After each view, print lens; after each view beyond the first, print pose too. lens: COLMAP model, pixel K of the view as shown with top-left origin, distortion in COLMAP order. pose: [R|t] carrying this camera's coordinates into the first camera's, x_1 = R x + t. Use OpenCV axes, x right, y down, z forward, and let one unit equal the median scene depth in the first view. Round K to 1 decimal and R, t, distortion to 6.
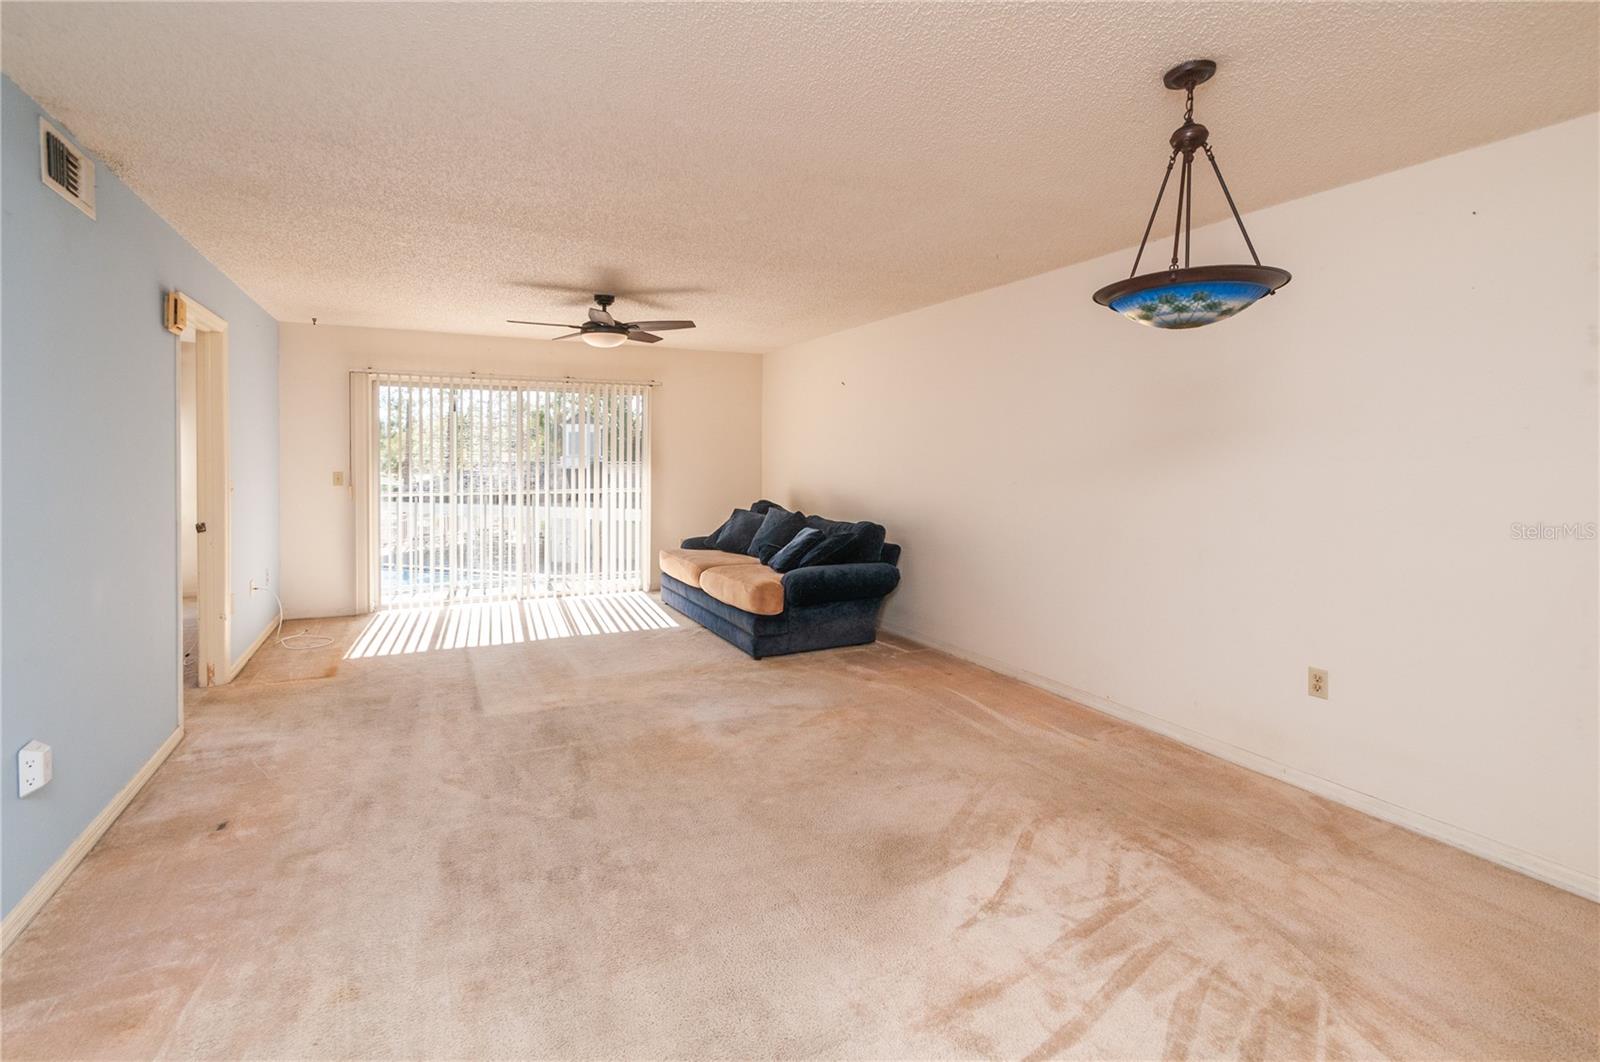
lens RADIAL K [[758.4, 0, 758.6], [0, 758.4, 473.8], [0, 0, 1]] dist [-0.001894, -0.002440]
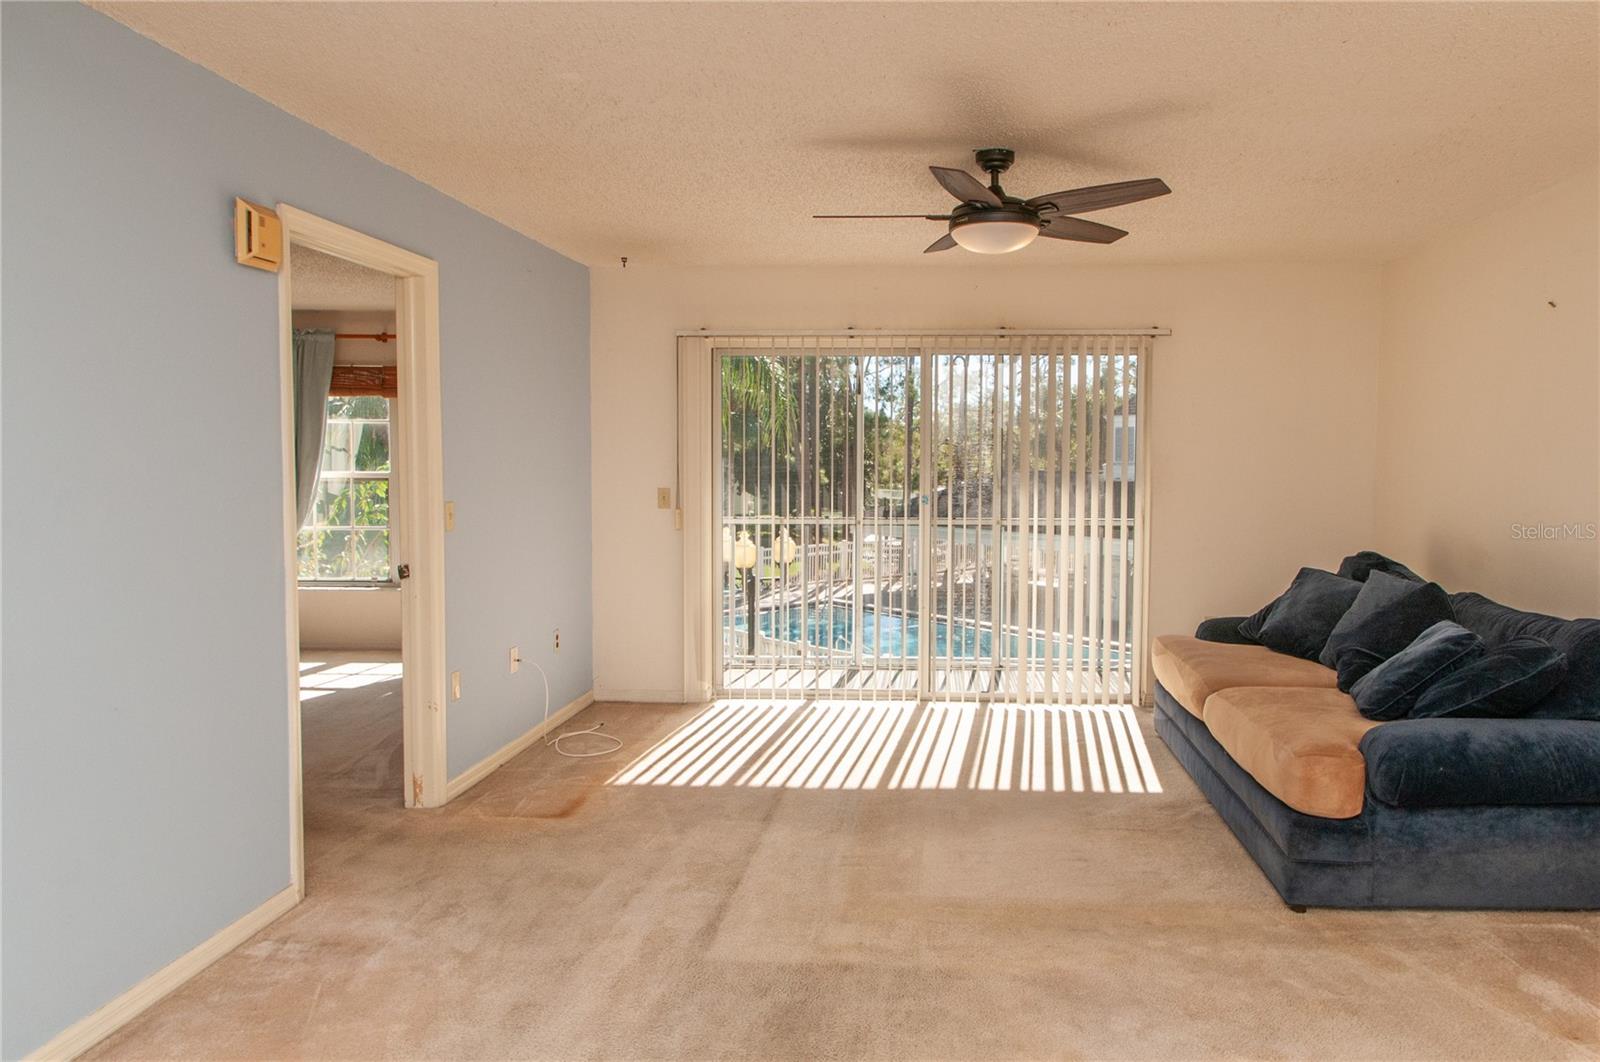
lens RADIAL K [[1049.2, 0, 886.8], [0, 1049.2, 527.9], [0, 0, 1]] dist [0.007928, -0.014219]
pose [[0.883727, 0.027518, -0.467193, 0.069600], [-0.007971, 0.999010, 0.043764, -0.011942], [0.467934, -0.034952, 0.883072, 0.329247]]
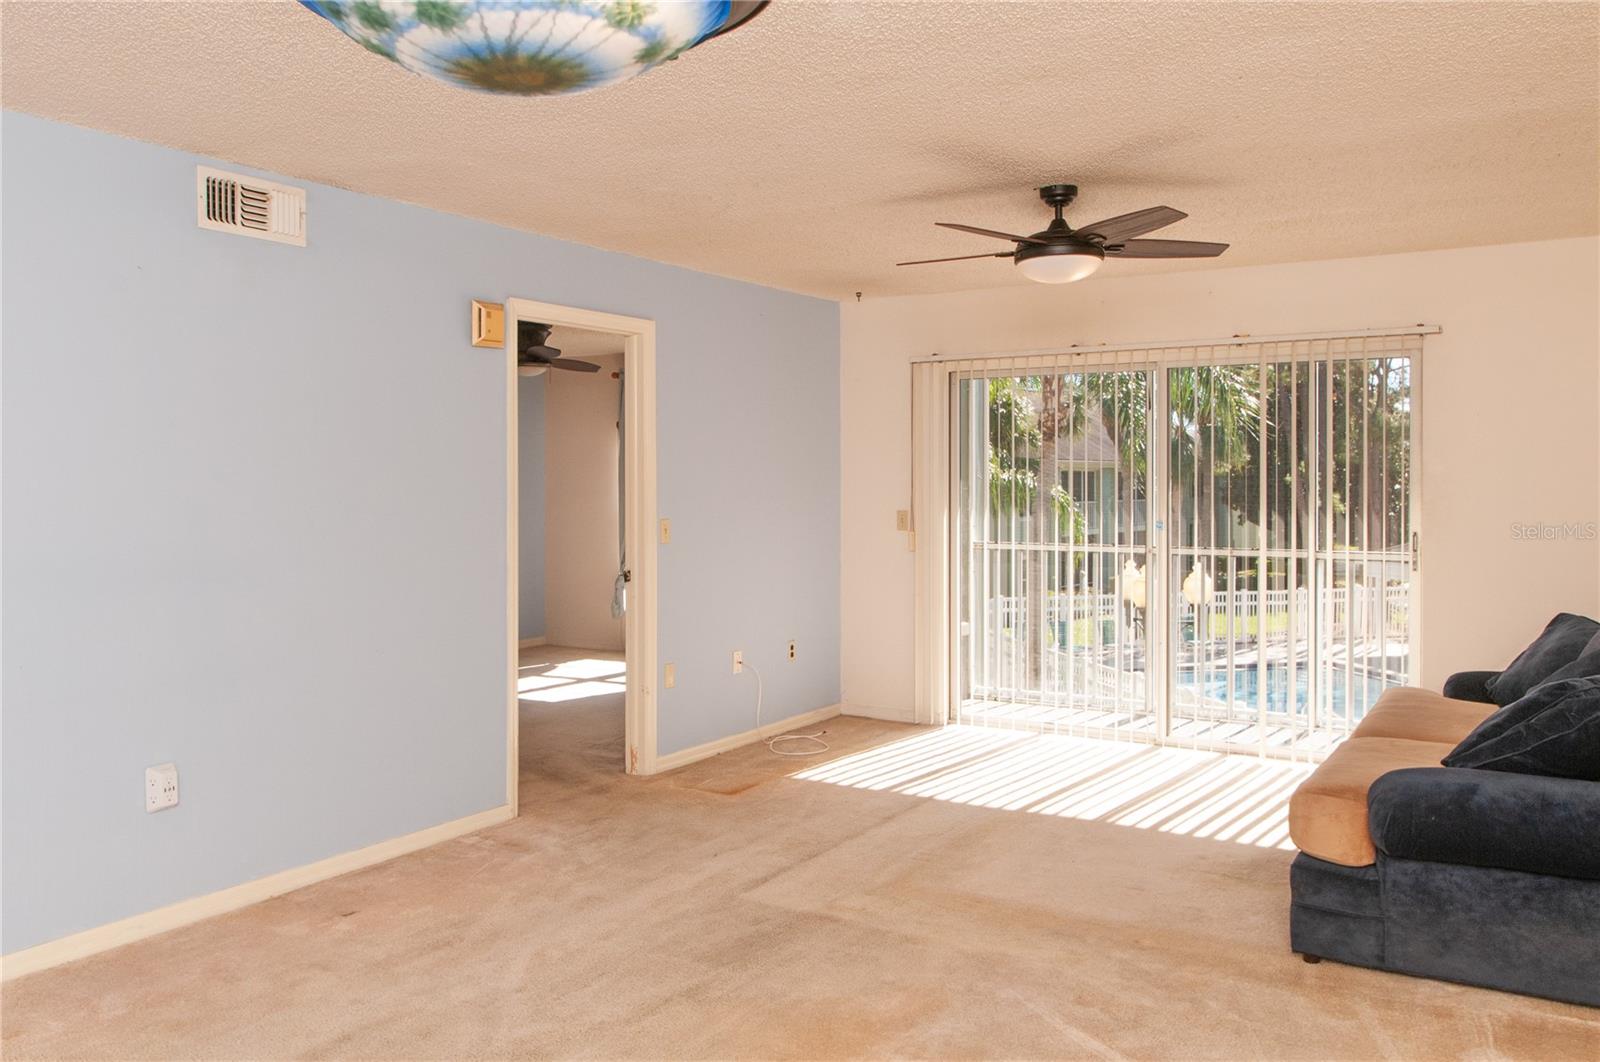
lens RADIAL K [[1280.5, 0, 774.8], [0, 1280.5, 510.9], [0, 0, 1]] dist [-0.017870, 0.013503]
pose [[0.523193, 0.013333, -0.852110, 0.452015], [-0.013365, 0.999883, 0.007439, -0.011586], [0.852110, 0.007496, 0.523310, 0.359049]]
